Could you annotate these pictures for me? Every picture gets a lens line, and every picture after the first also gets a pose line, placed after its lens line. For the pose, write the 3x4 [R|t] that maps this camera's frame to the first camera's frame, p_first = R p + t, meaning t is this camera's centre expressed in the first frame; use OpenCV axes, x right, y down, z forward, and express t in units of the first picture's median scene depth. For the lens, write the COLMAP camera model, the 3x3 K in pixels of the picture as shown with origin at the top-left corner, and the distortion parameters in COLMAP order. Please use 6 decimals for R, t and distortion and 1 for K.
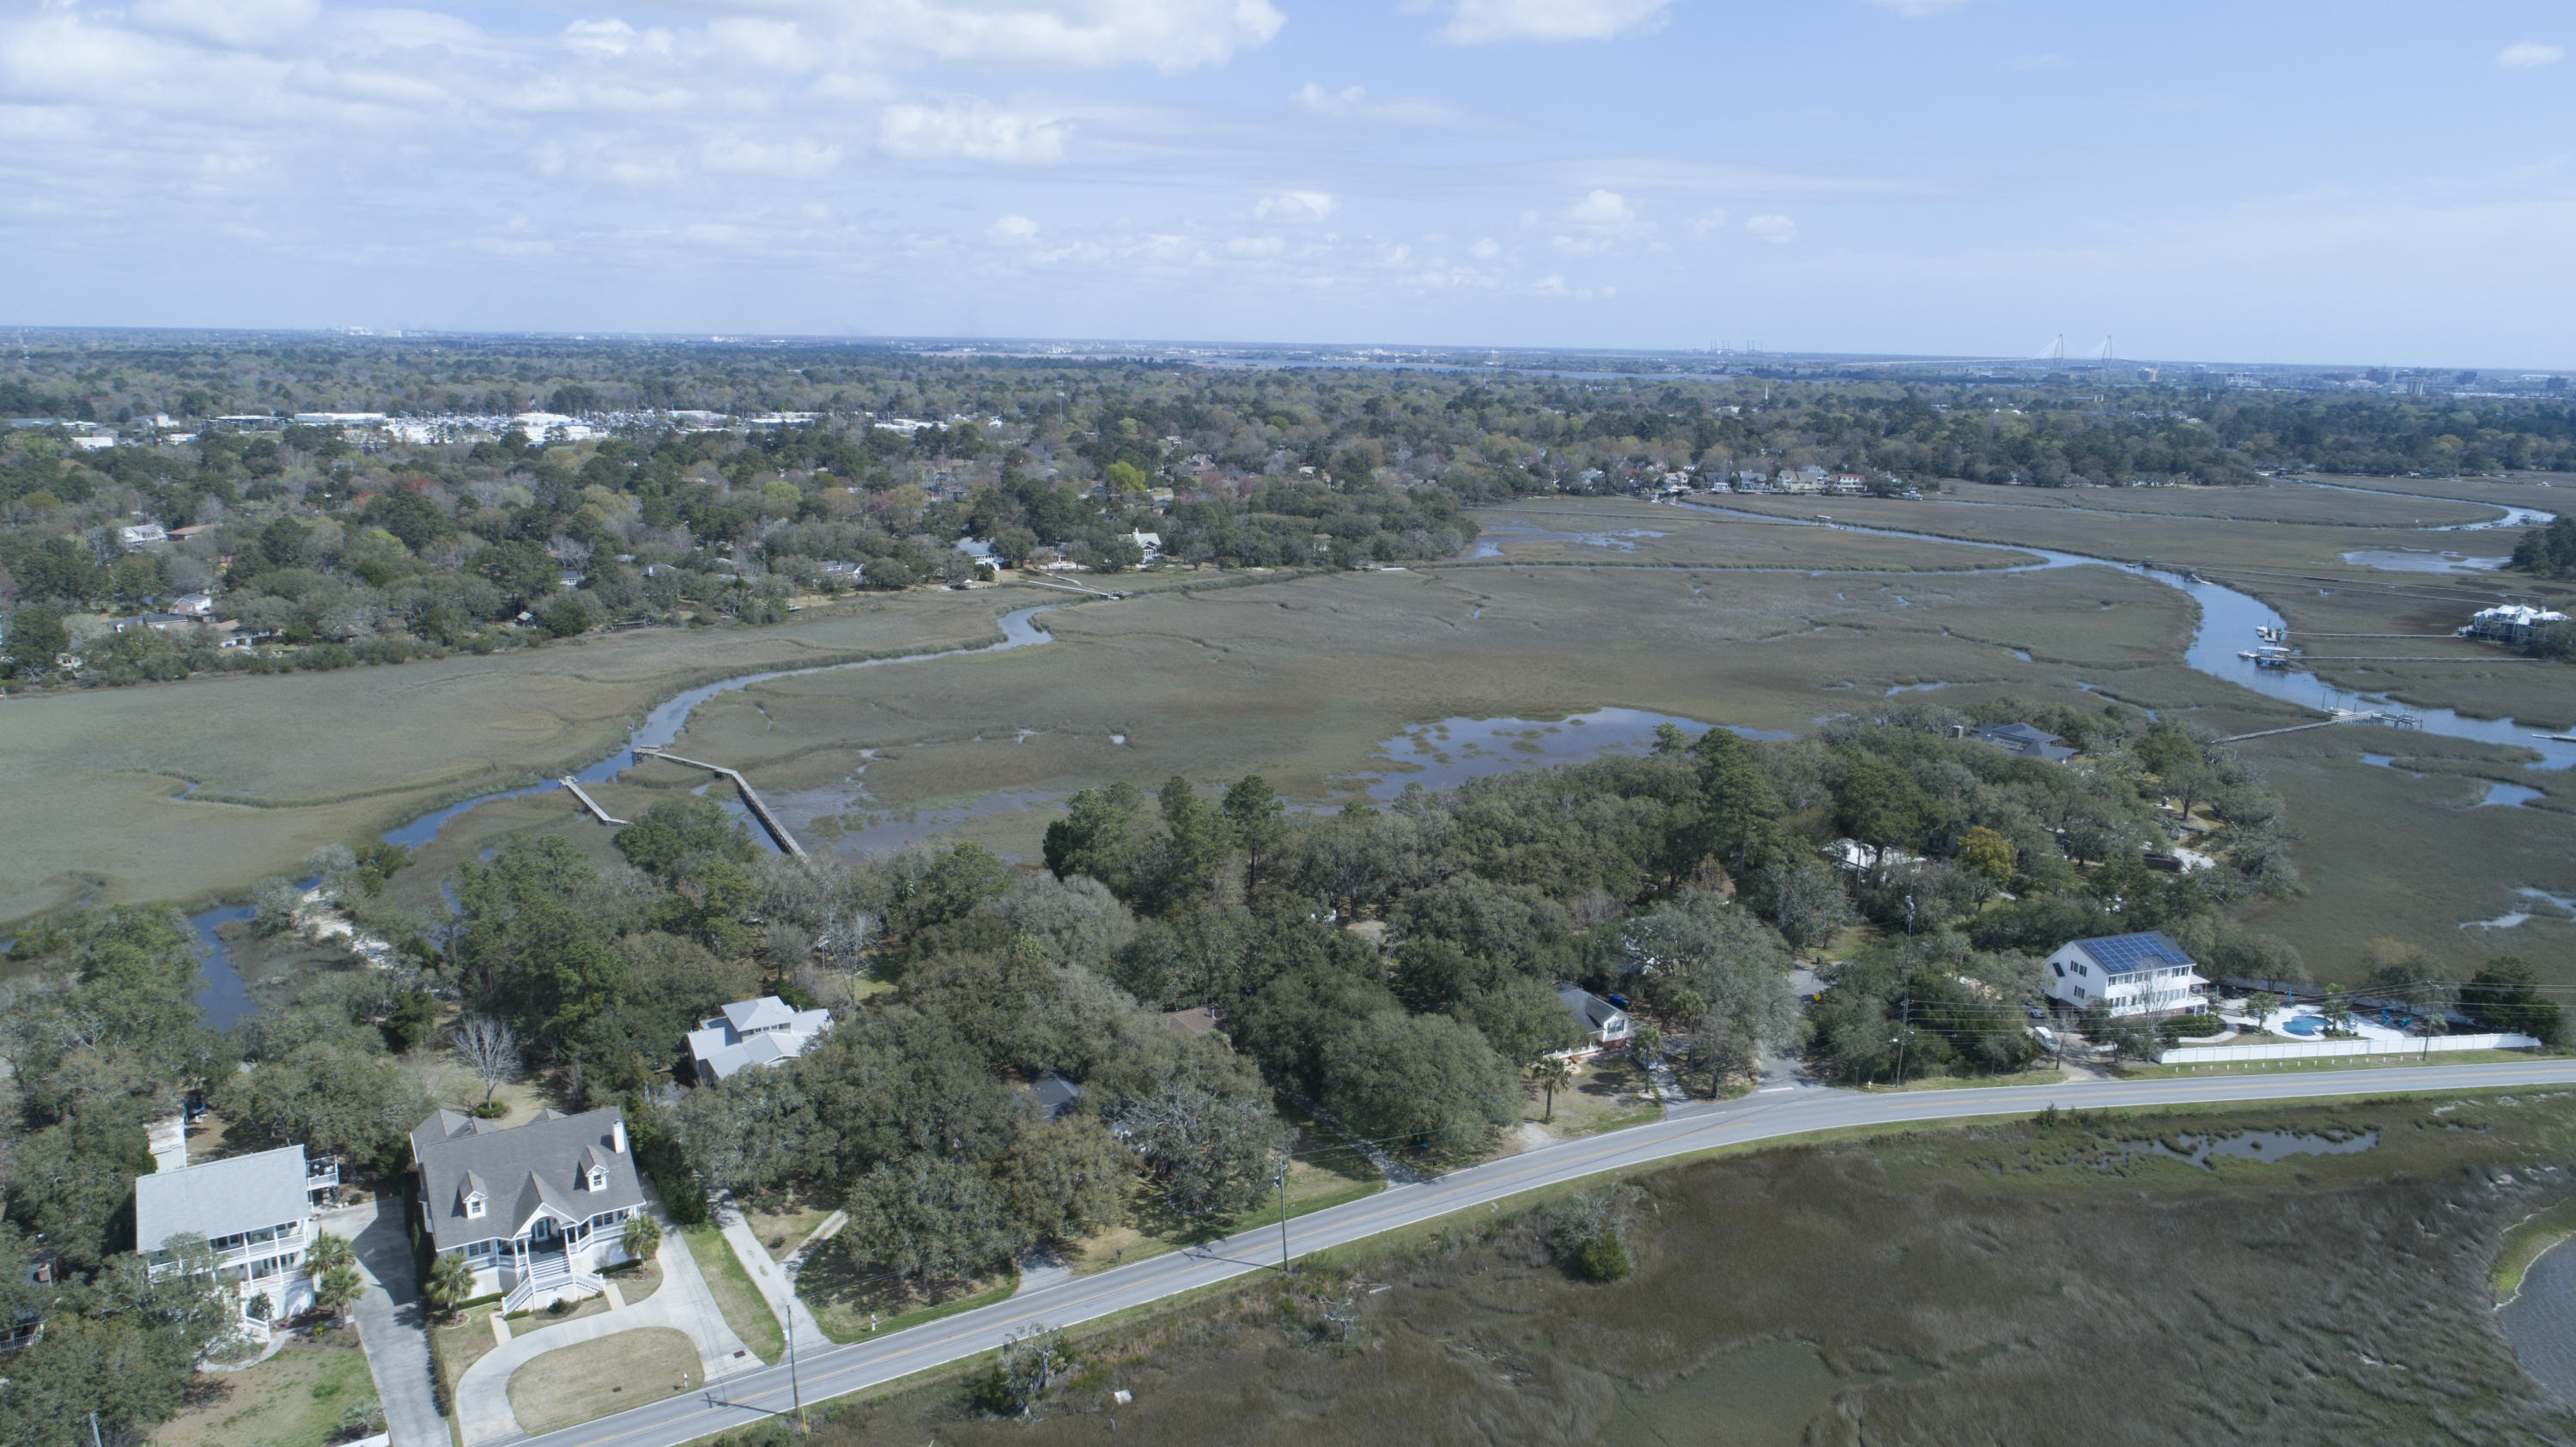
lens RADIAL K [[1716.3, 0, 1287.8], [0, 1716.3, 772.0], [0, 0, 1]] dist [-0.012080, 0.003362]
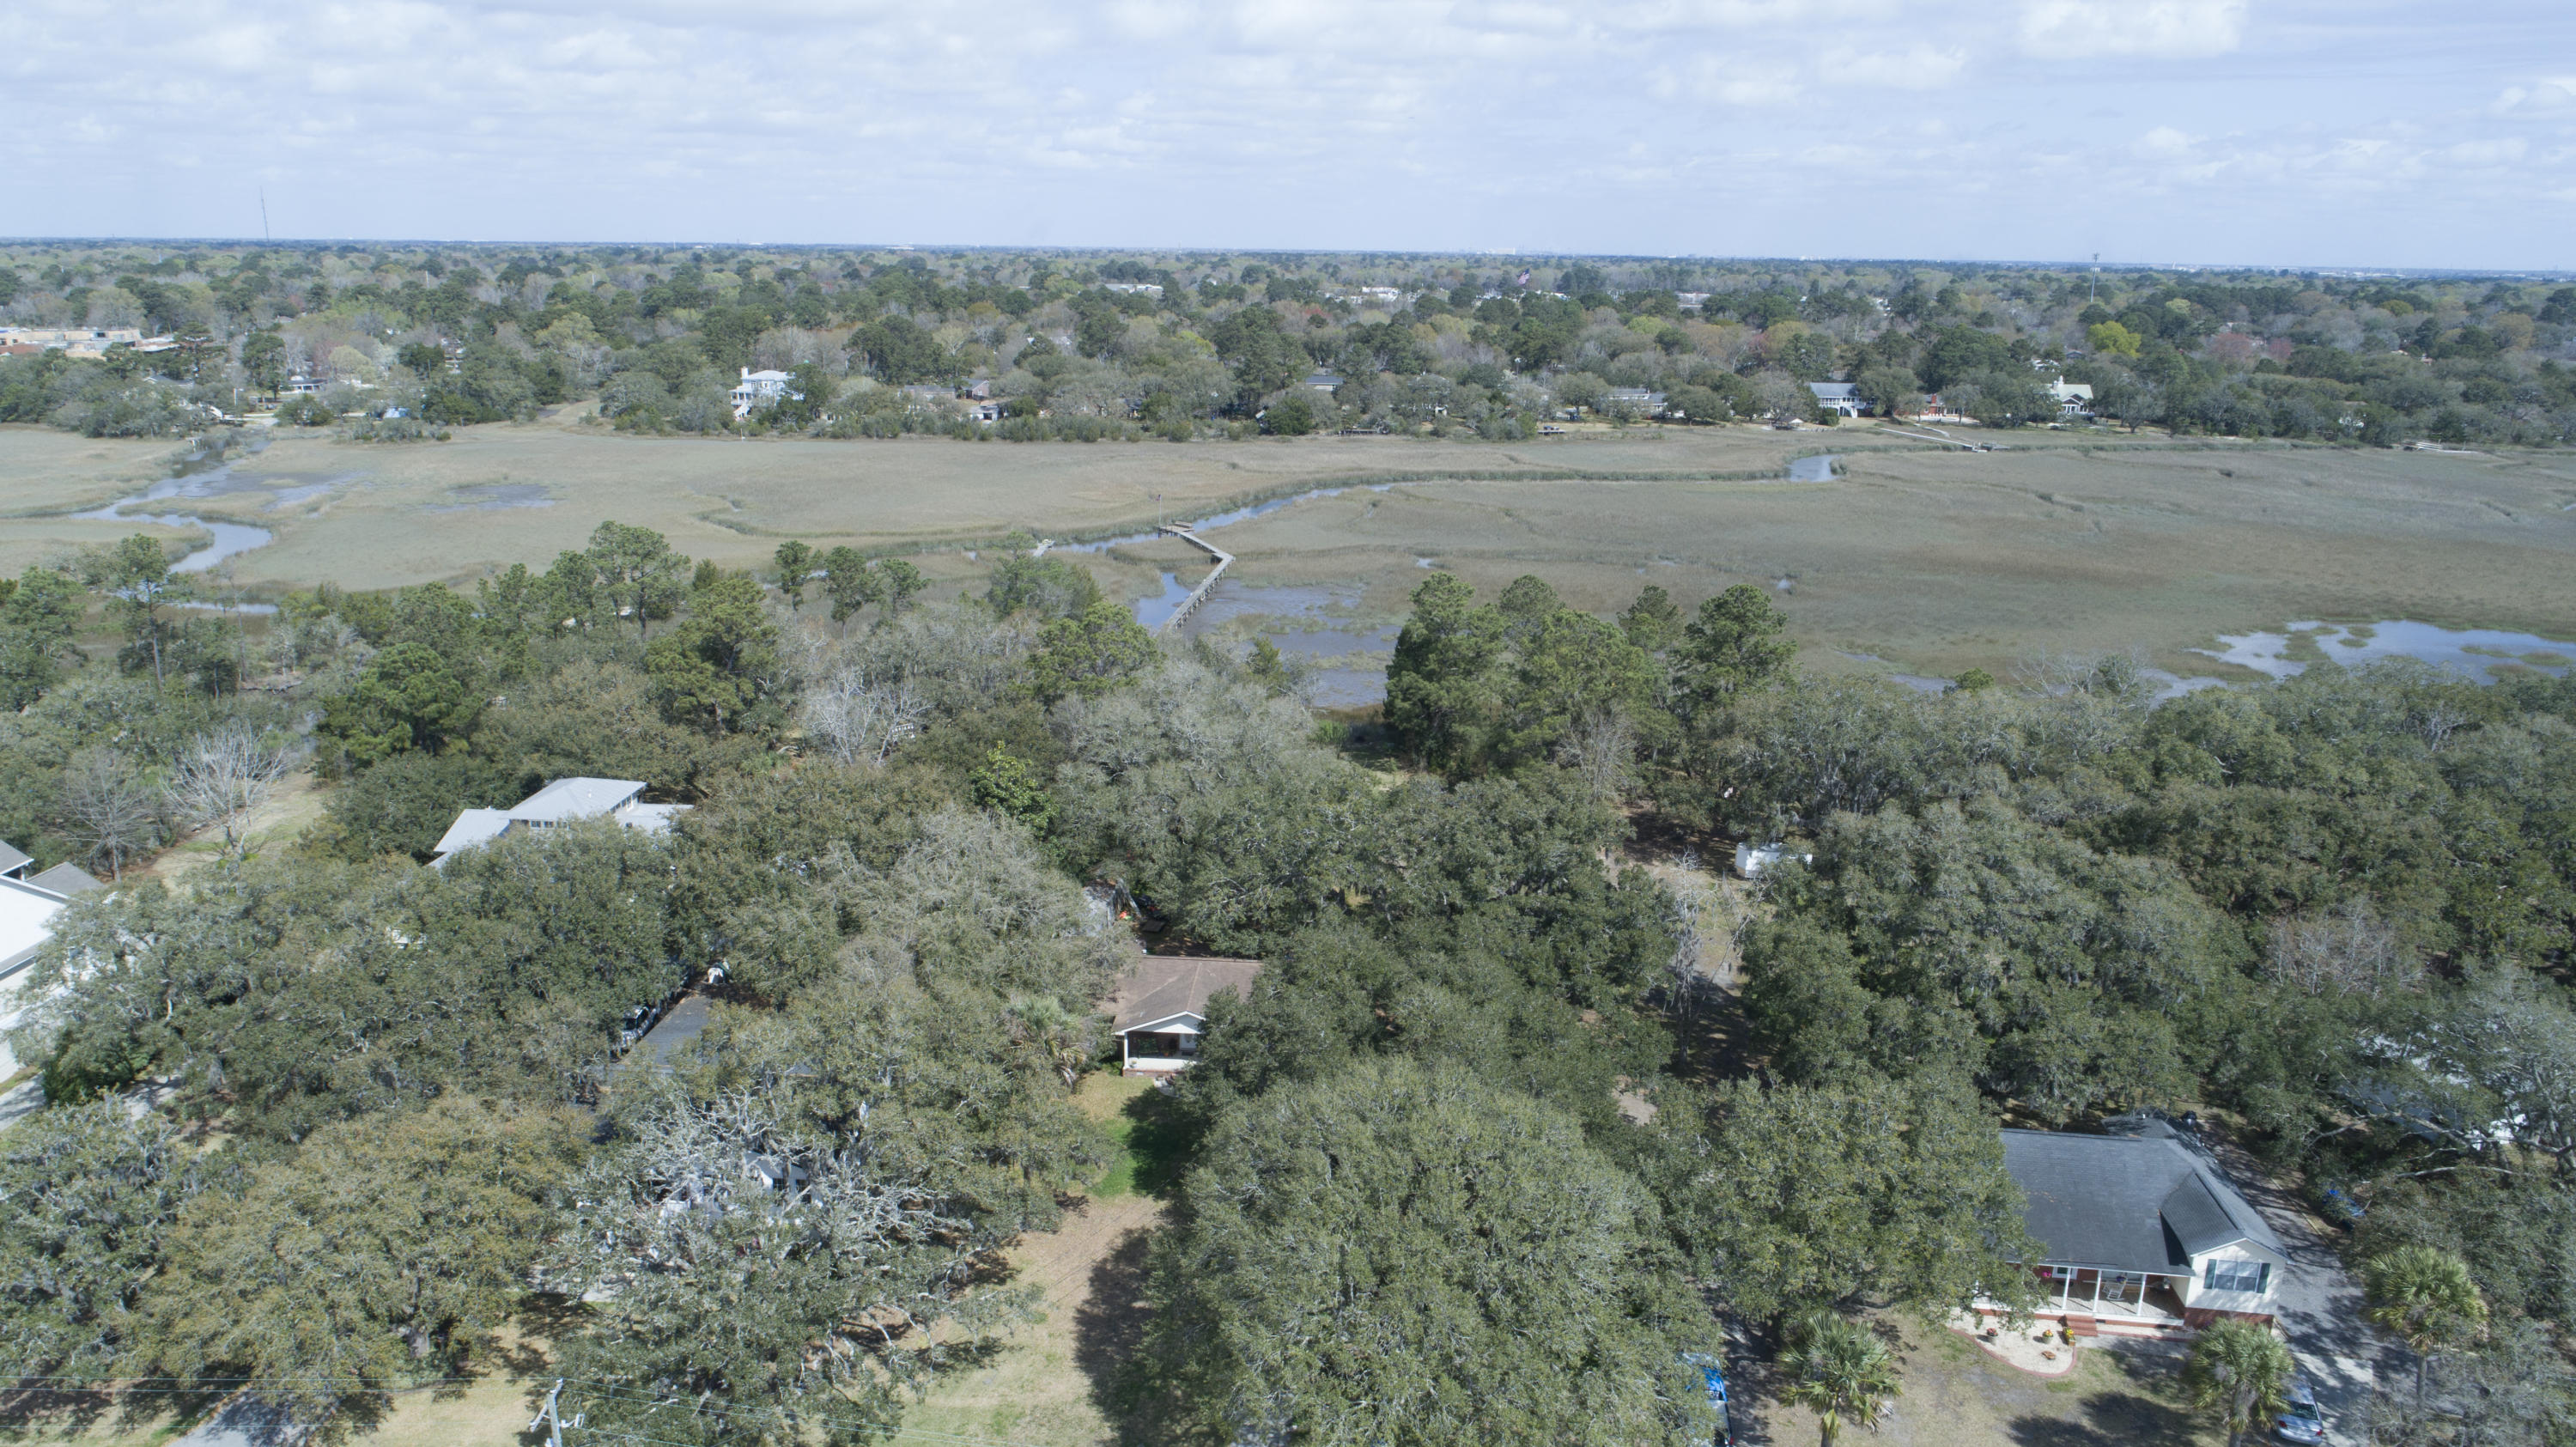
lens RADIAL K [[1727.9, 0, 1288.0], [0, 1727.9, 723.5], [0, 0, 1]] dist [-0.016014, 0.009229]
pose [[0.824639, 0.146273, -0.546420, 0.188306], [-0.139667, 0.988731, 0.053896, 0.040617], [0.548145, 0.031872, 0.835776, 0.541387]]
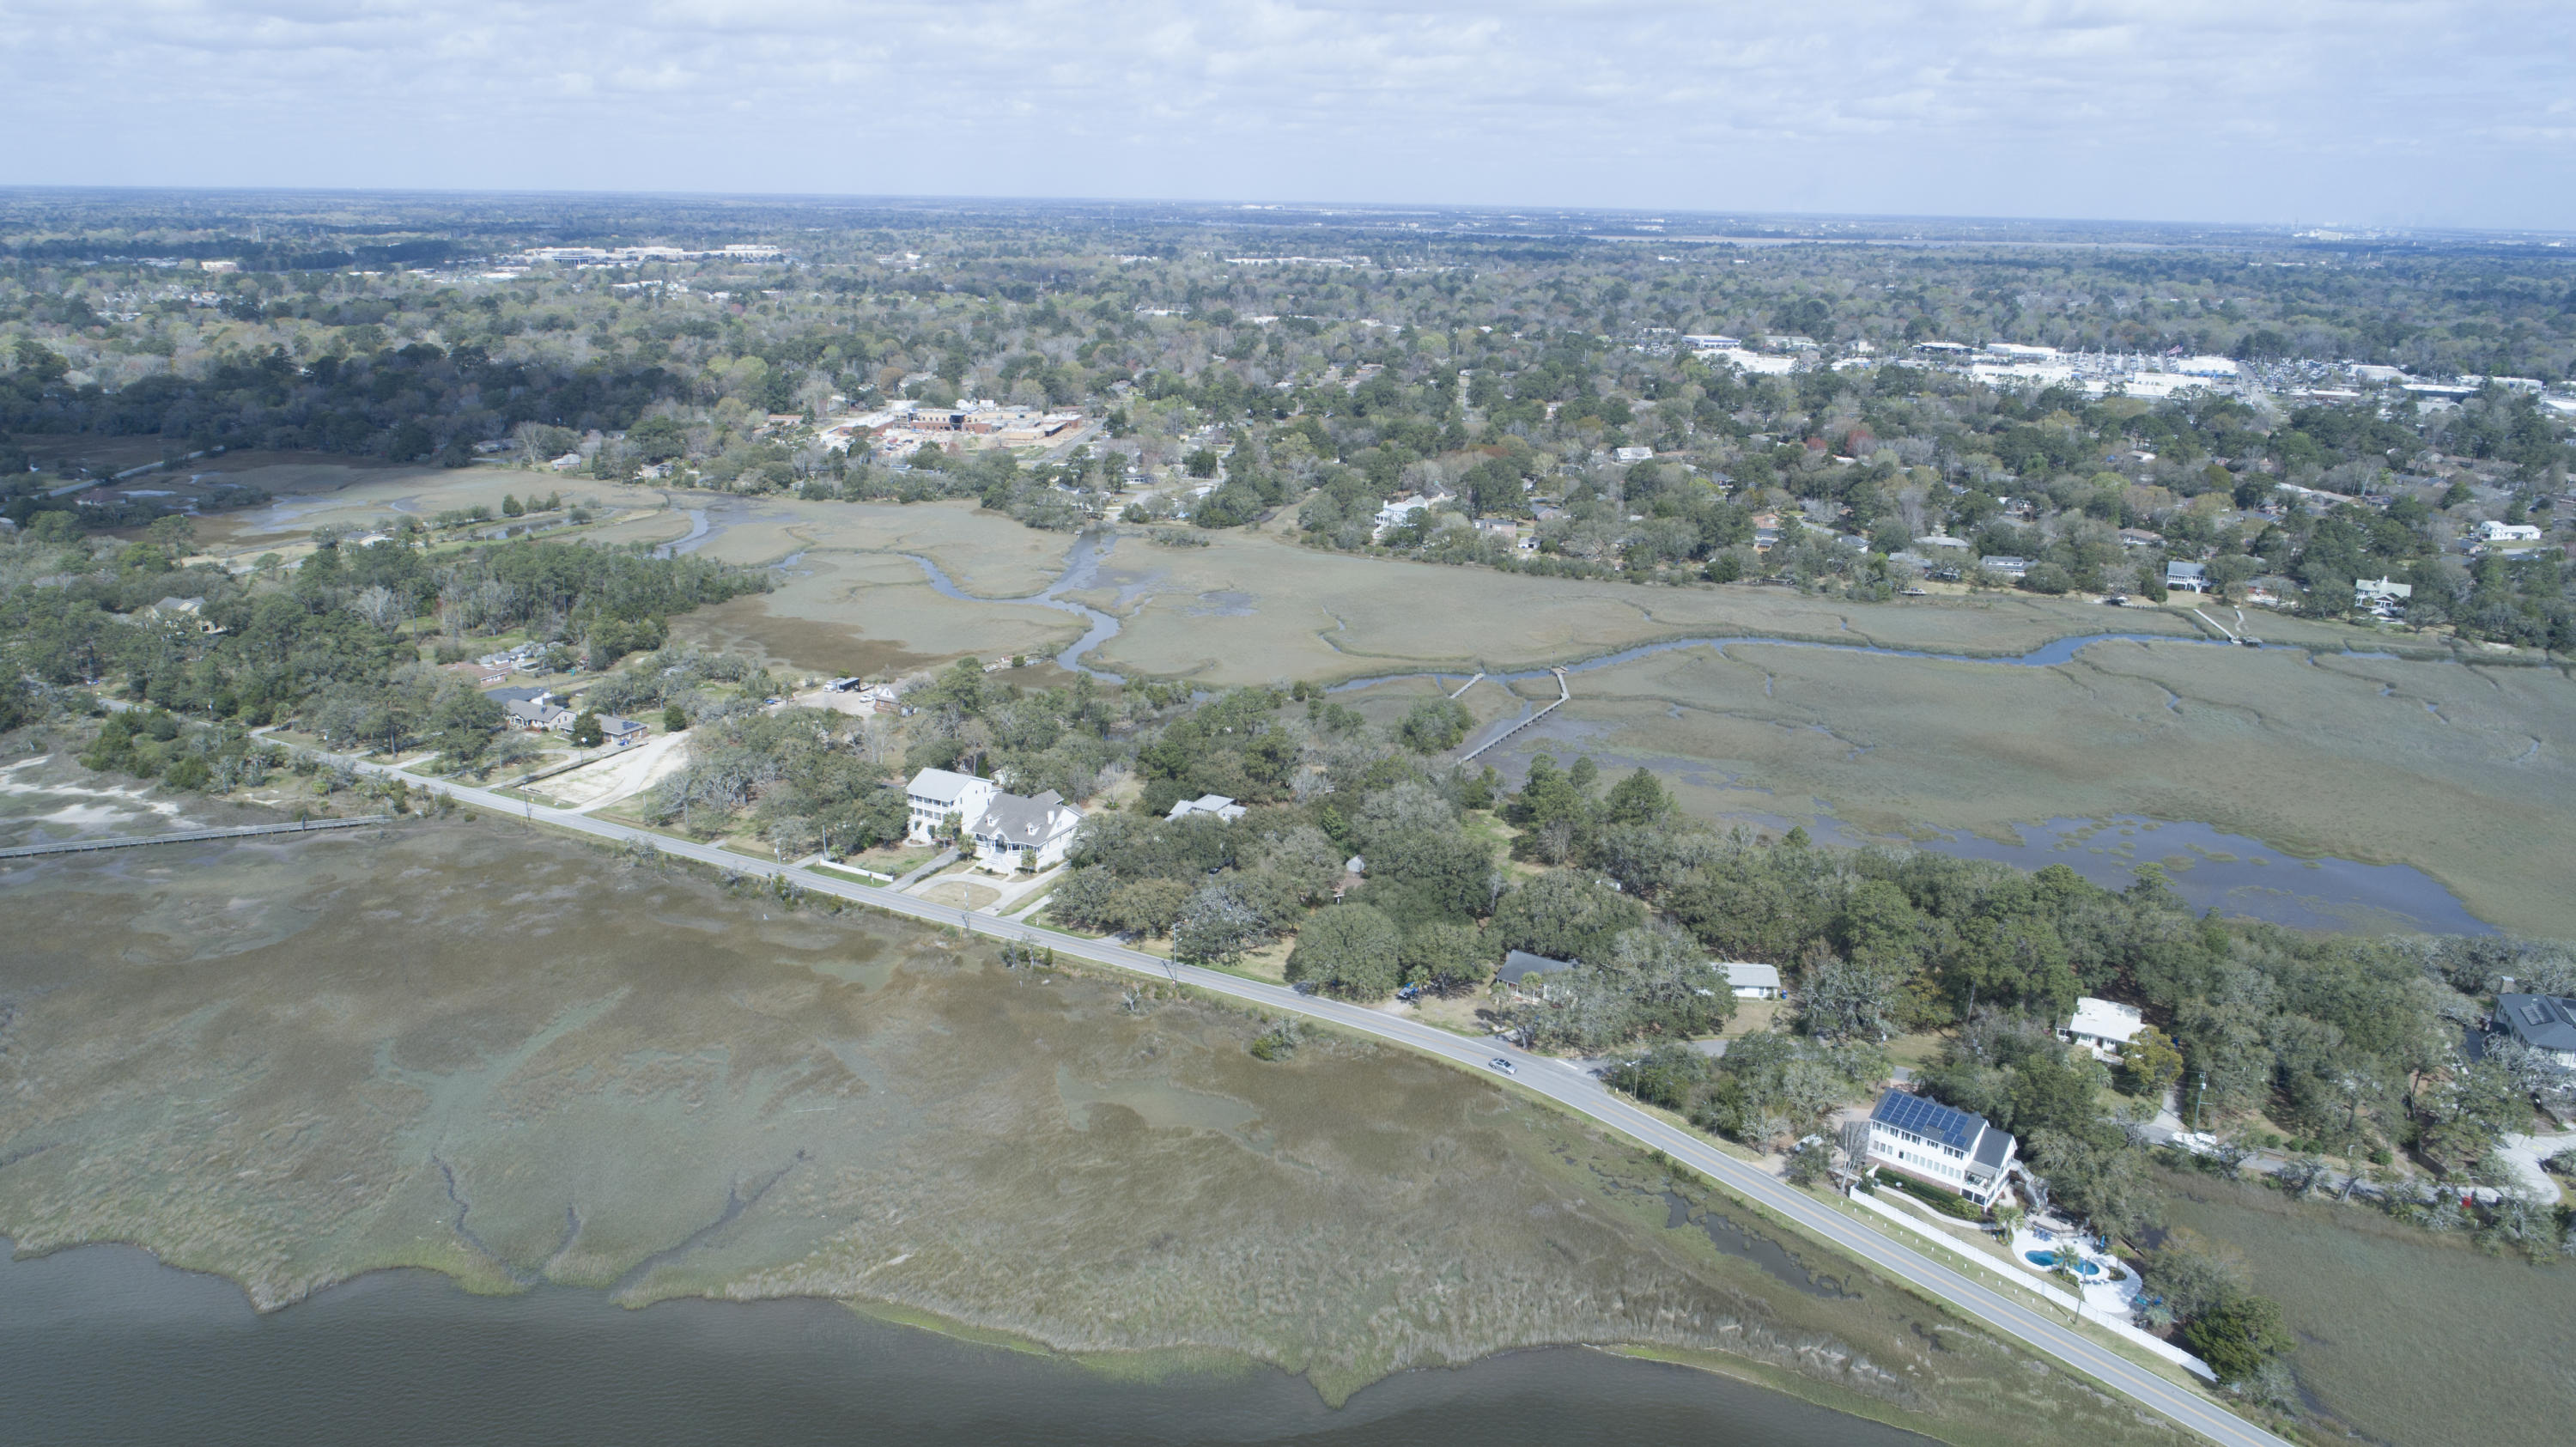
lens RADIAL K [[1727.9, 0, 1288.0], [0, 1727.9, 723.5], [0, 0, 1]] dist [-0.016014, 0.009229]
pose [[0.522501, 0.245512, -0.816527, 1.073906], [-0.220310, 0.964002, 0.148877, -0.207013], [0.823684, 0.102100, 0.557781, 0.005238]]
